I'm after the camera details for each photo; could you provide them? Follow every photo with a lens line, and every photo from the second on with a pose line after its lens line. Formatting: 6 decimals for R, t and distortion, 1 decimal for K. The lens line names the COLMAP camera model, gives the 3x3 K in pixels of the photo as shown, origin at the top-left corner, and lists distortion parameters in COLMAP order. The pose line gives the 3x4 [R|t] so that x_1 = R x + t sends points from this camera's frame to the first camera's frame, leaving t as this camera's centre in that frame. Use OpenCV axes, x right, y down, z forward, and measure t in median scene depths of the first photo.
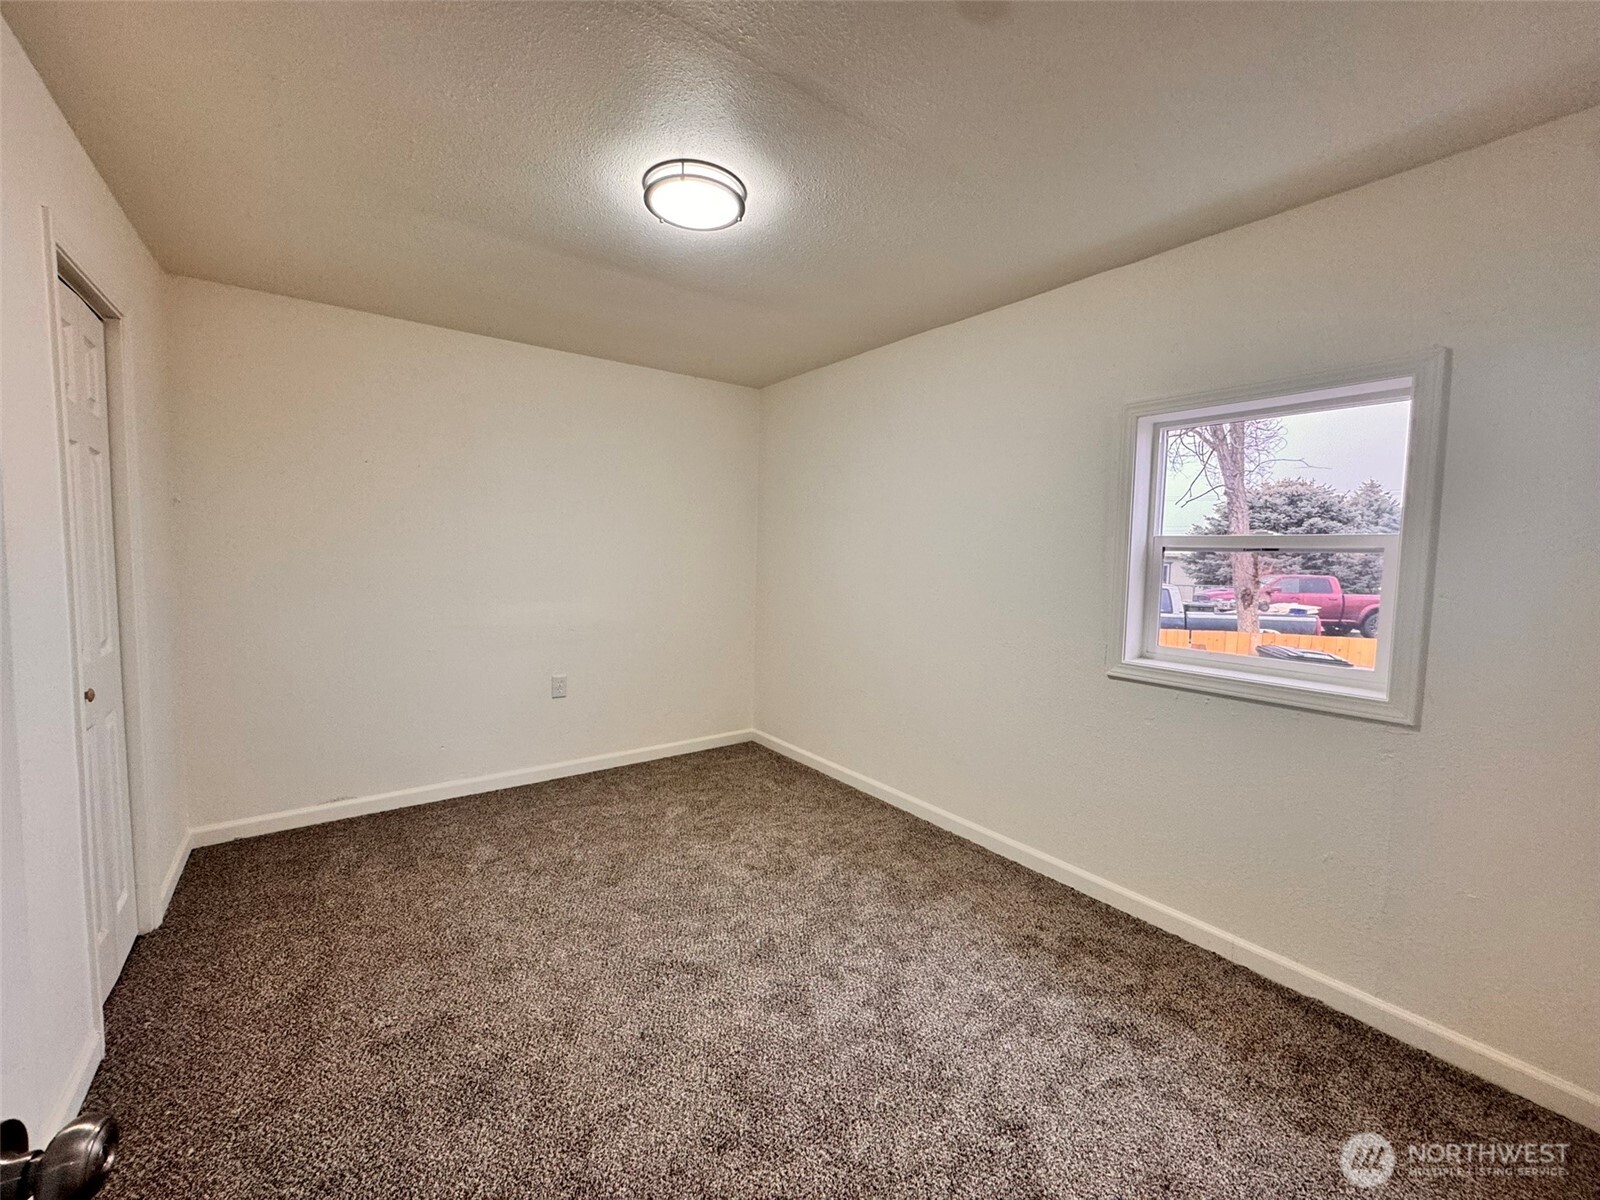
lens RADIAL K [[634.9, 0, 801.6], [0, 634.9, 590.4], [0, 0, 1]] dist [0.002780, -0.000038]
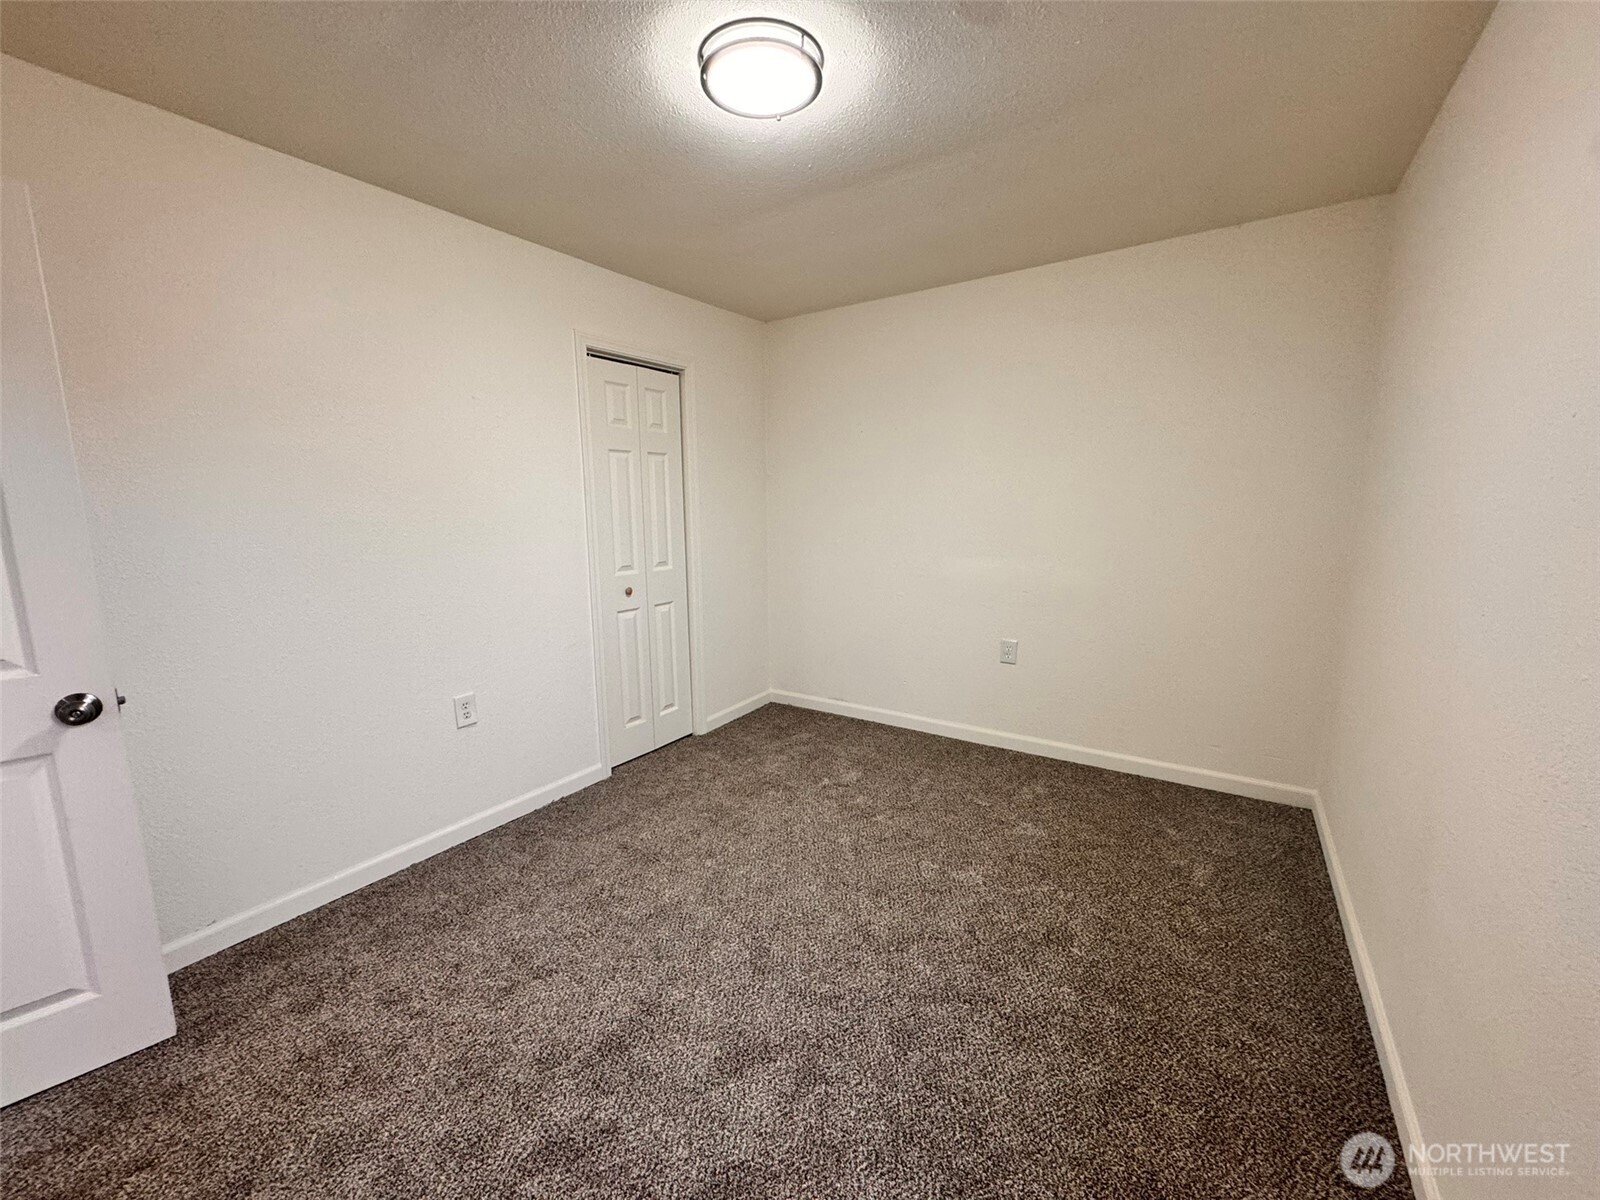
lens RADIAL K [[634.9, 0, 801.3], [0, 634.9, 604.1], [0, 0, 1]] dist [0.002780, -0.000038]
pose [[0.339103, 0.130297, -0.931682, 0.409120], [-0.035460, 0.991429, 0.125746, -0.023225], [0.940081, -0.009603, 0.340816, 0.464942]]
